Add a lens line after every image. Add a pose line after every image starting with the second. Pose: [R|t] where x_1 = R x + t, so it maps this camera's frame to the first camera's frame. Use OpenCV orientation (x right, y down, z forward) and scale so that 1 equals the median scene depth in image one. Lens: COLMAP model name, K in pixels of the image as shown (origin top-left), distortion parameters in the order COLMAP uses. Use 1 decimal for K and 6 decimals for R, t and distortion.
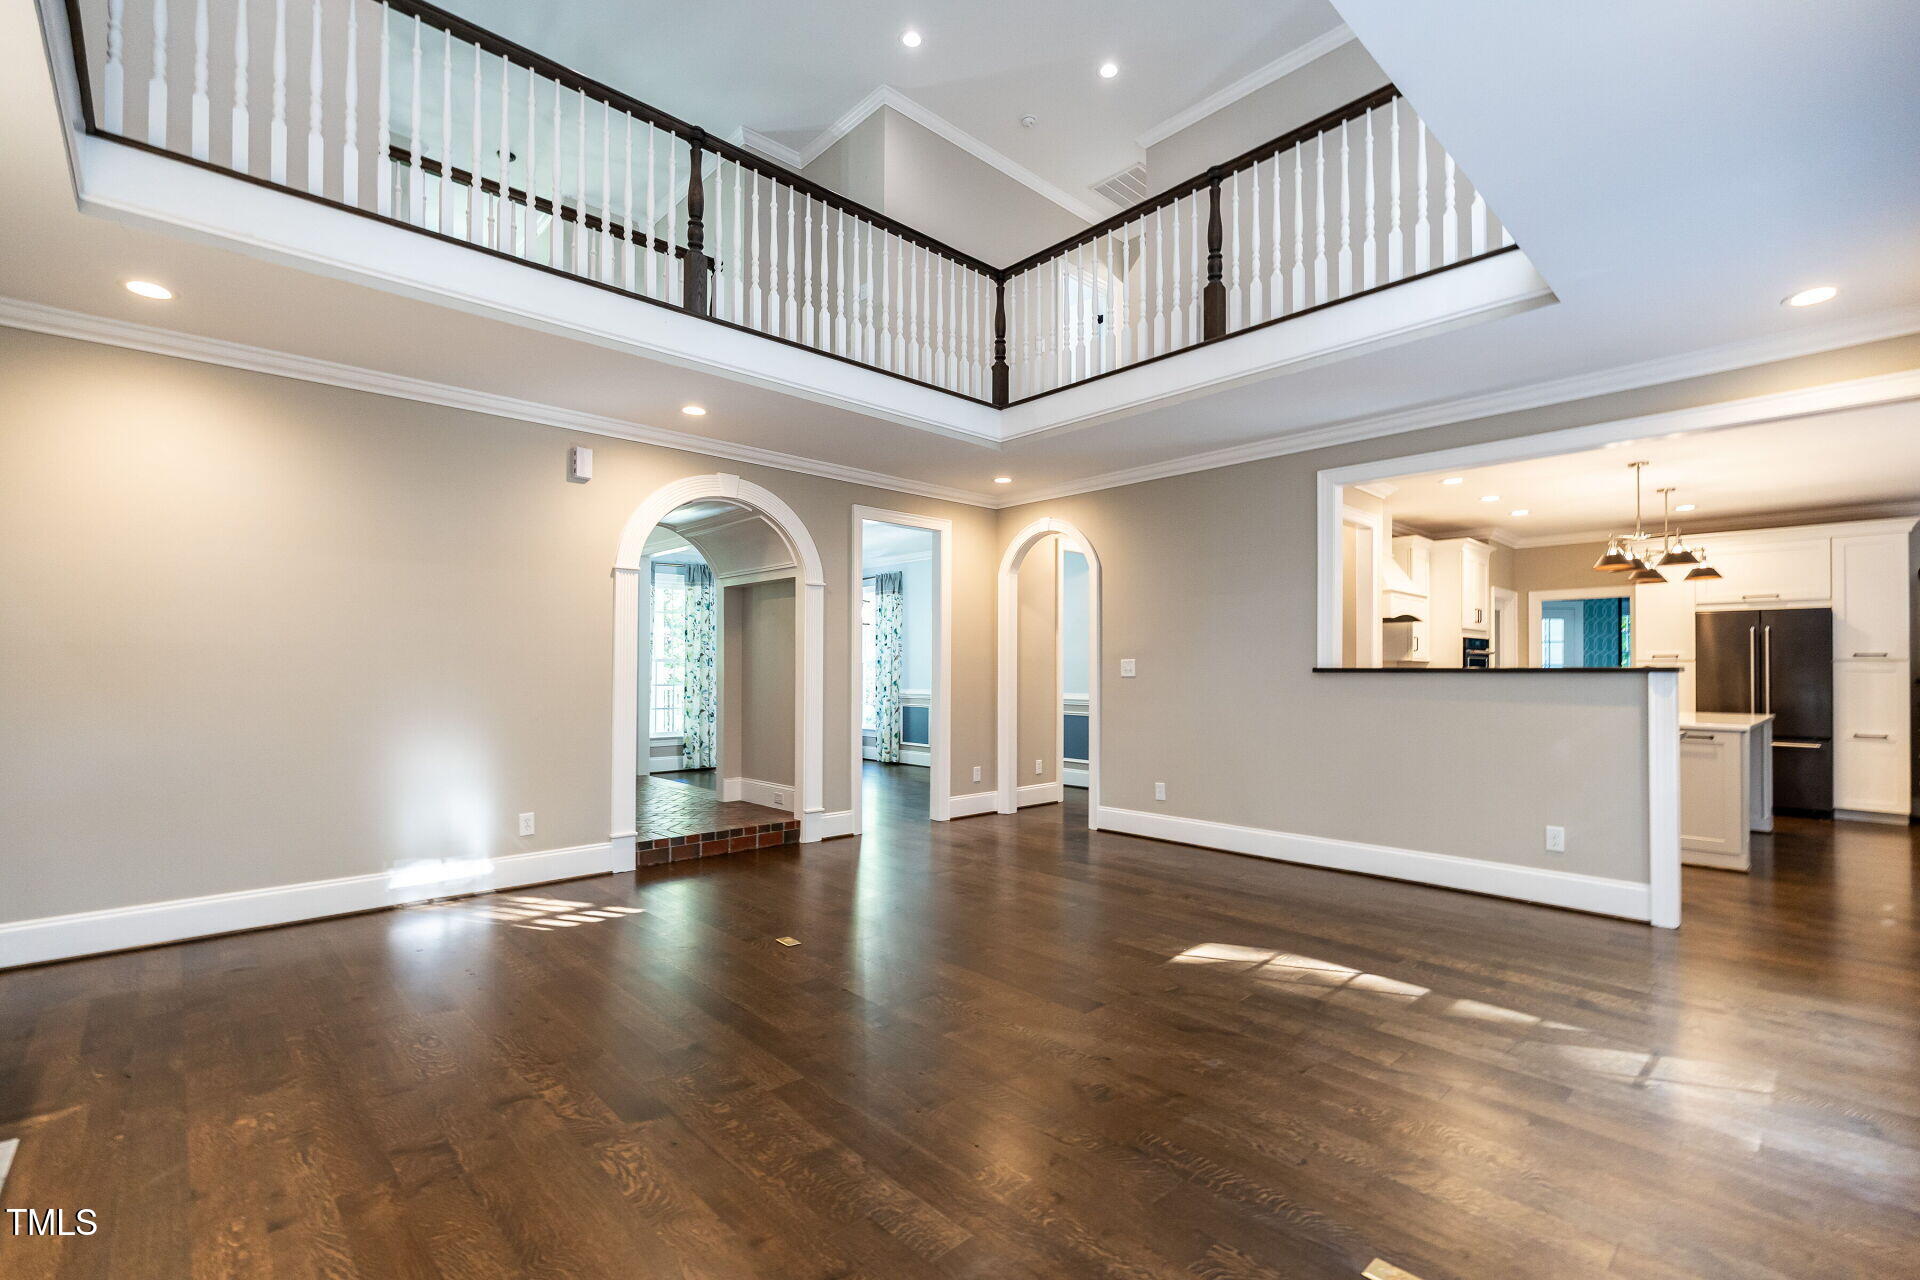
lens RADIAL K [[853.1, 0, 934.4], [0, 853.1, 667.5], [0, 0, 1]] dist [-0.014568, -0.000375]
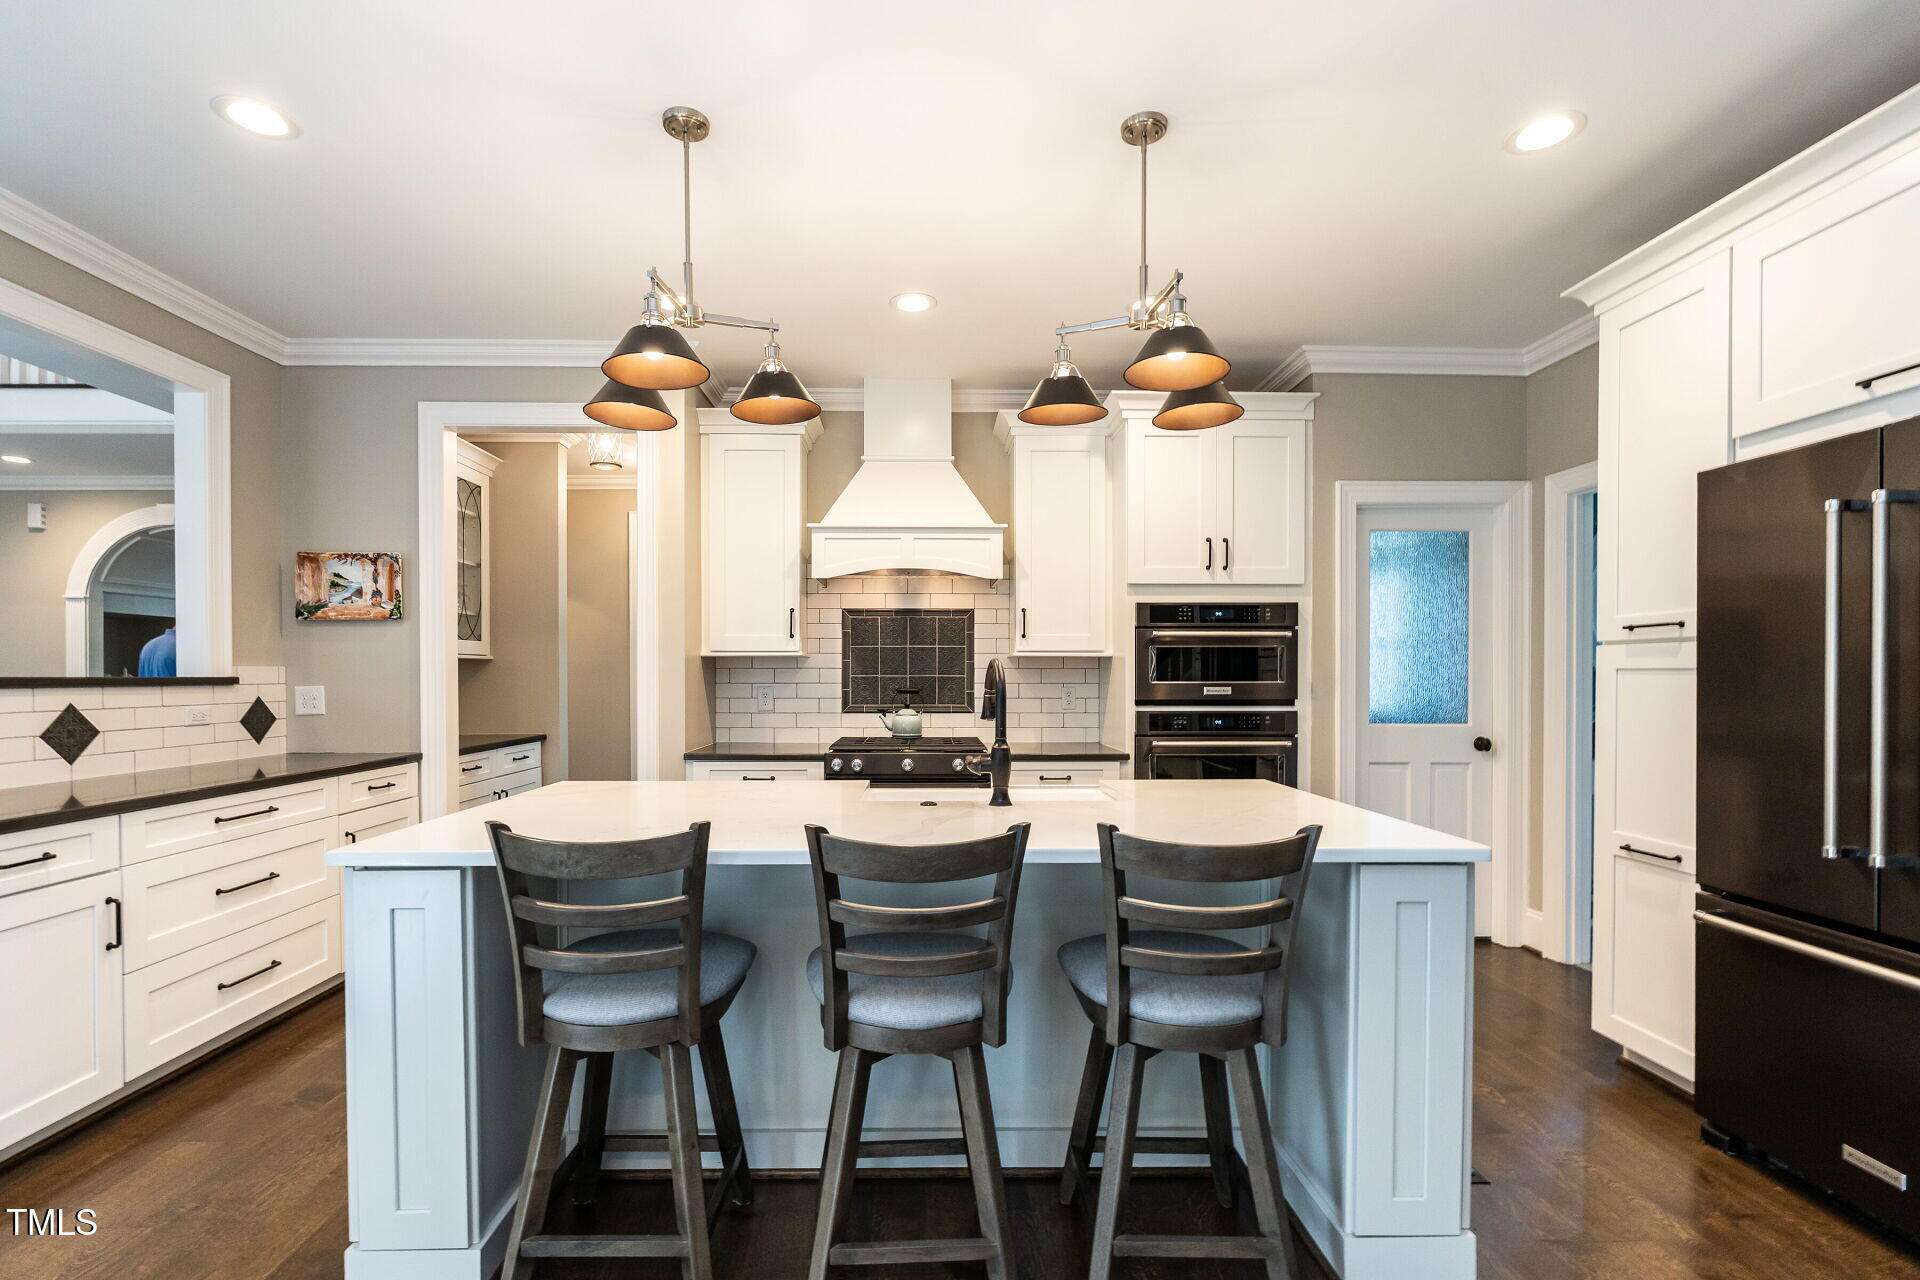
lens RADIAL K [[850.7, 0, 953.9], [0, 850.7, 689.5], [0, 0, 1]] dist [-0.003212, -0.000219]
pose [[0.768577, 0.002546, -0.639752, 0.960820], [0.011432, 0.999778, 0.017712, 0.002750], [0.639655, -0.020927, 0.768377, 0.651005]]
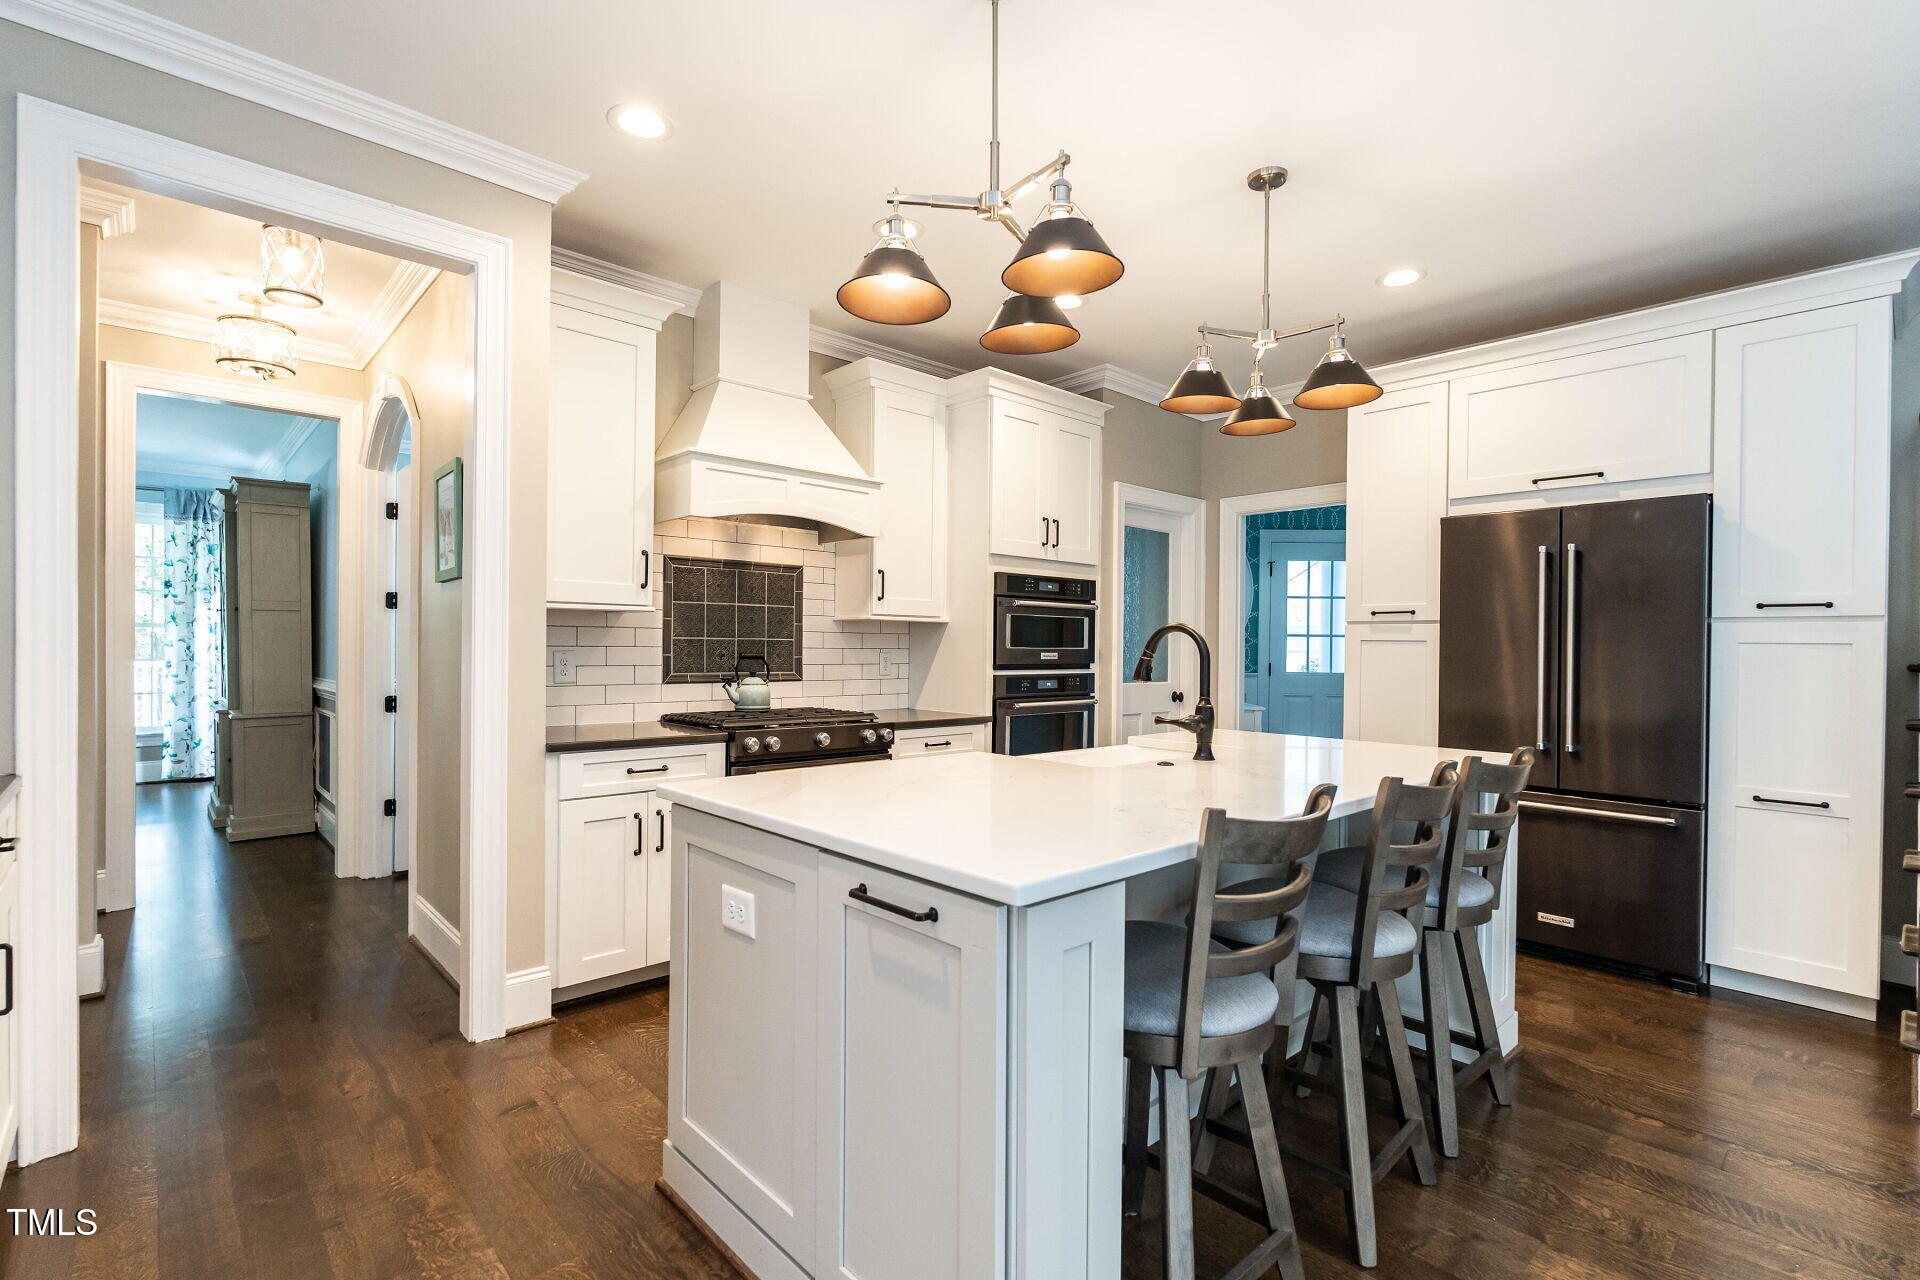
lens RADIAL K [[870.3, 0, 970.3], [0, 870.3, 655.7], [0, 0, 1]] dist [-0.003194, -0.000118]
pose [[0.999571, 0.001477, 0.029235, 0.674134], [-0.002014, 0.999830, 0.018334, 0.003683], [-0.029203, -0.018385, 0.999404, 0.561828]]
